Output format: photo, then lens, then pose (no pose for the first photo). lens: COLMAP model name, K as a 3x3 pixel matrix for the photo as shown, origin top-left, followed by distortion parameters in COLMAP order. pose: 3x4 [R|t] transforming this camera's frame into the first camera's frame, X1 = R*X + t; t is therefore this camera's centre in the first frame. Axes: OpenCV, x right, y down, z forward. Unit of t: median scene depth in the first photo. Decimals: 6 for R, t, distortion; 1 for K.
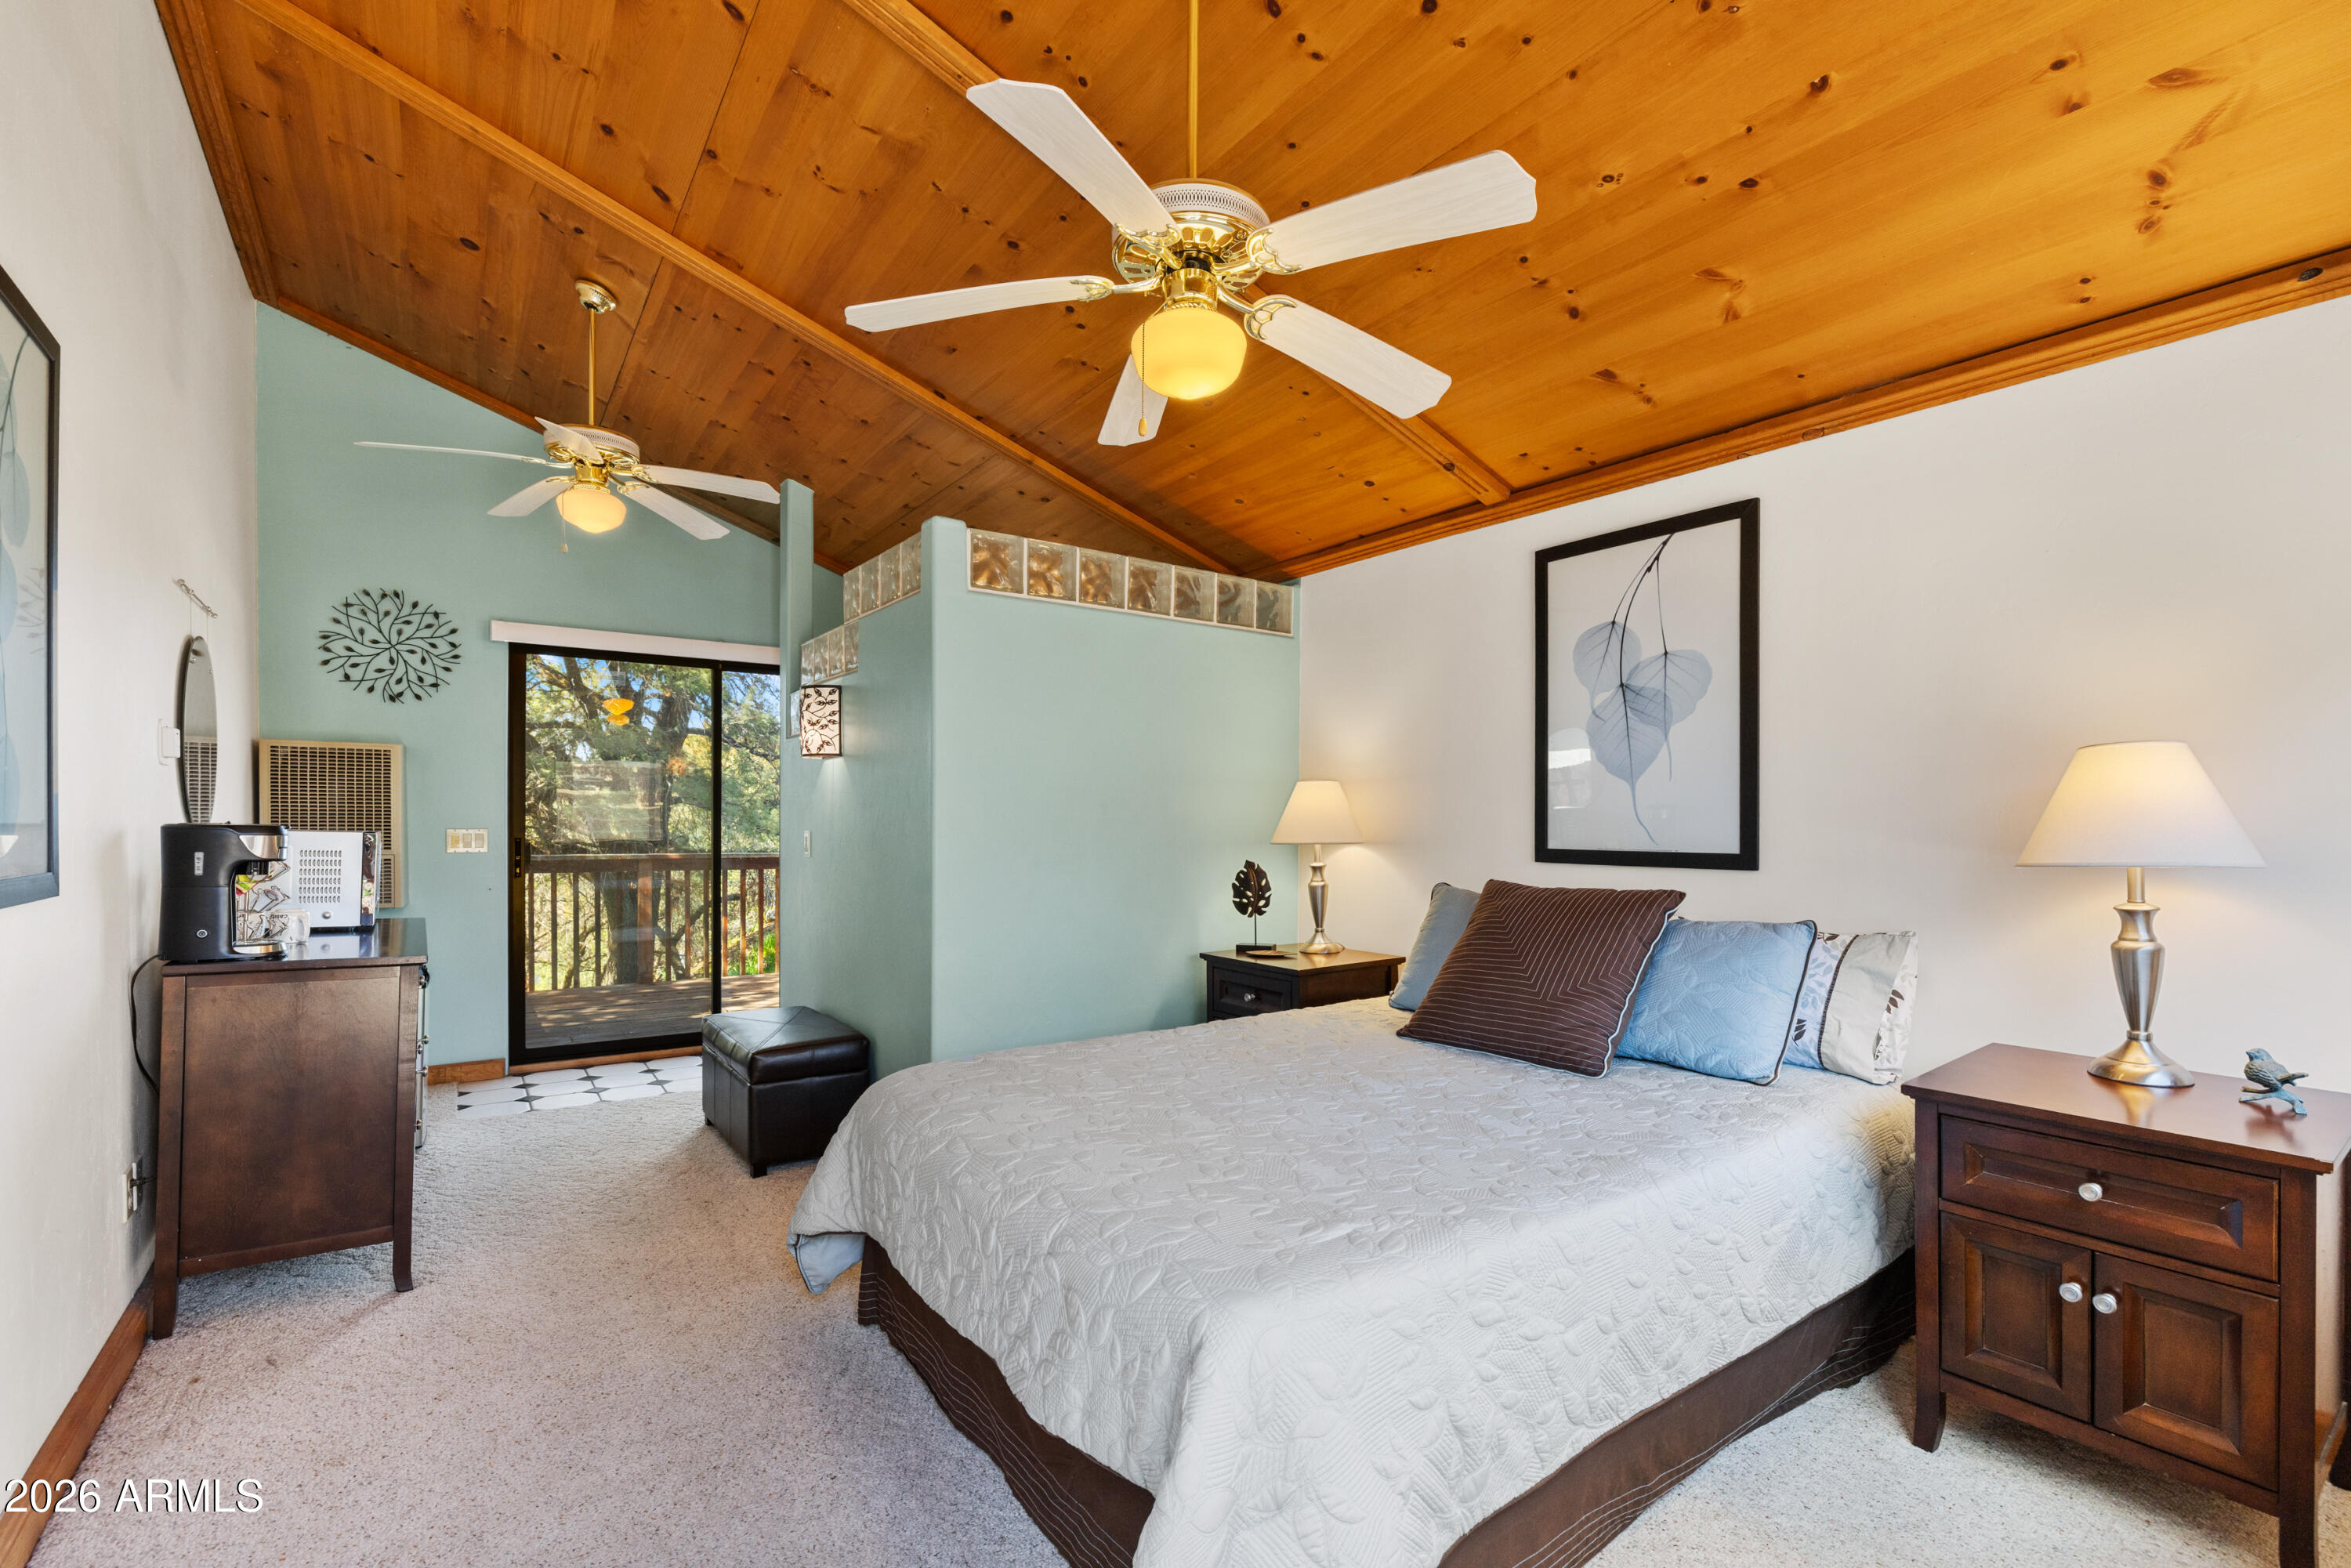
lens RADIAL K [[1026.8, 0, 1173.7], [0, 1026.8, 794.0], [0, 0, 1]] dist [-0.002070, 0.000091]
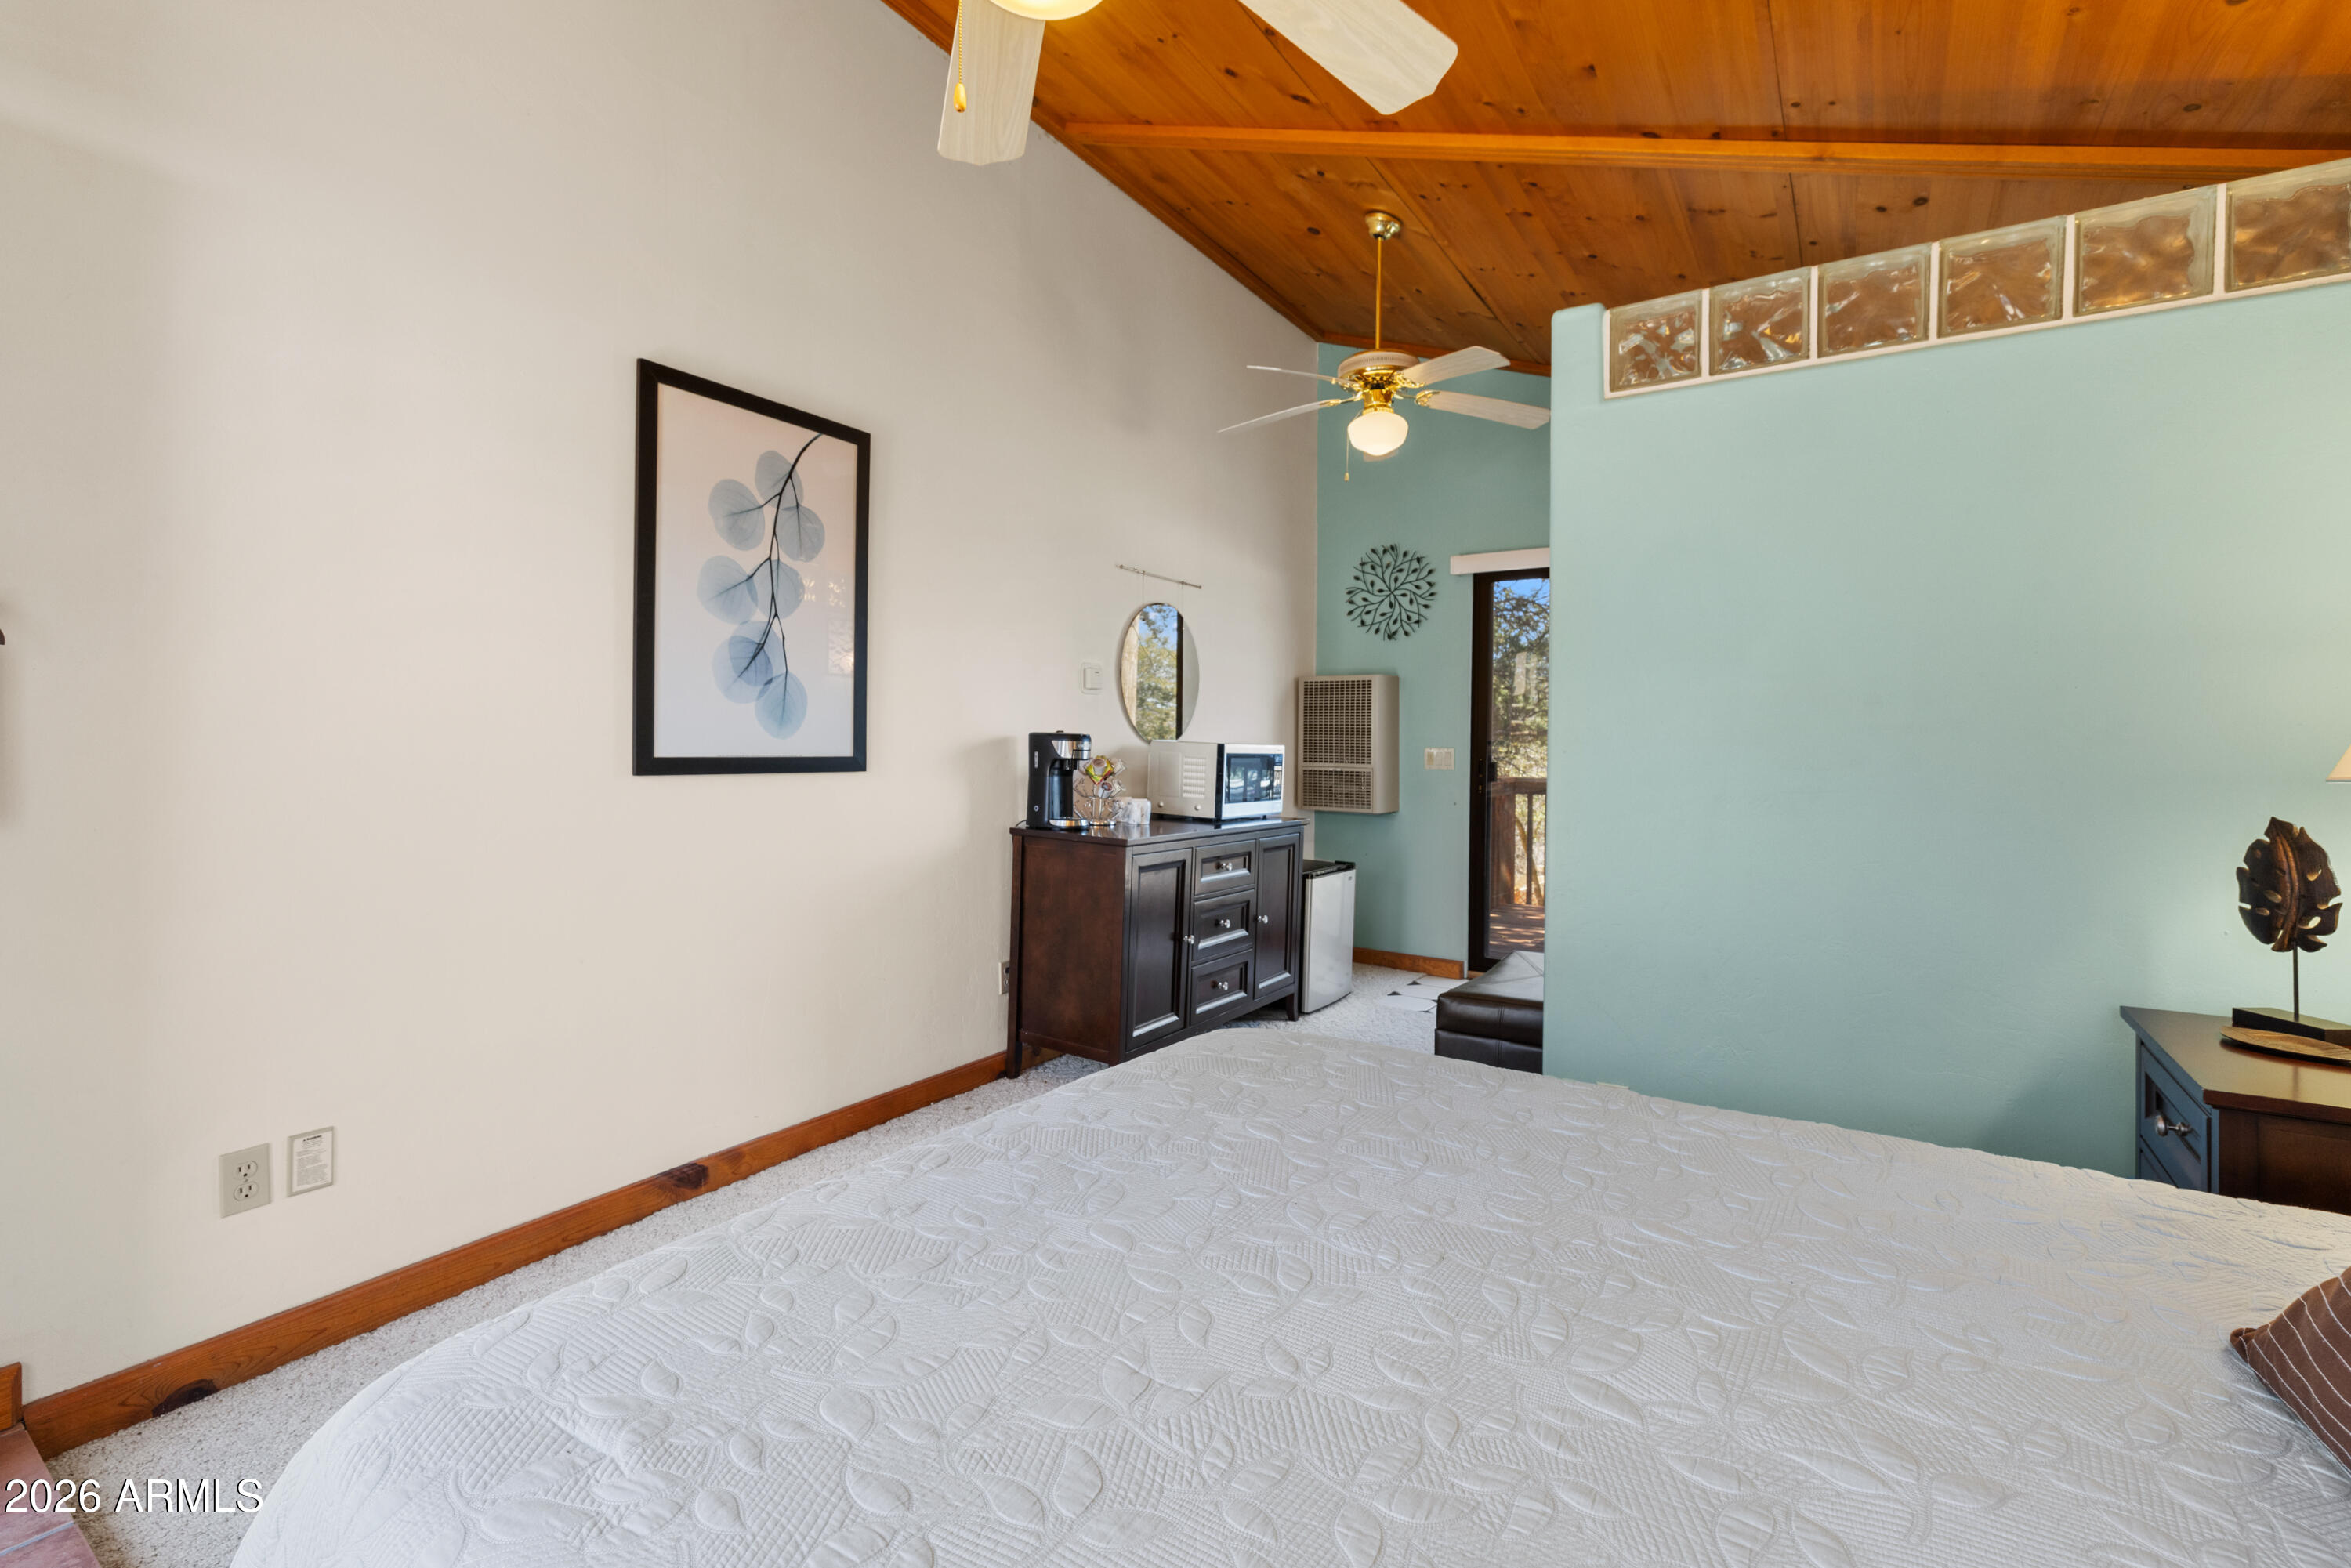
lens RADIAL K [[1022.1, 0, 1179.0], [0, 1022.1, 733.9], [0, 0, 1]] dist [-0.001929, -0.000051]
pose [[0.377059, -0.008344, -0.926152, 0.295000], [0.012693, 0.999912, -0.003841, 0.025230], [0.926102, -0.010308, 0.377132, 0.414756]]
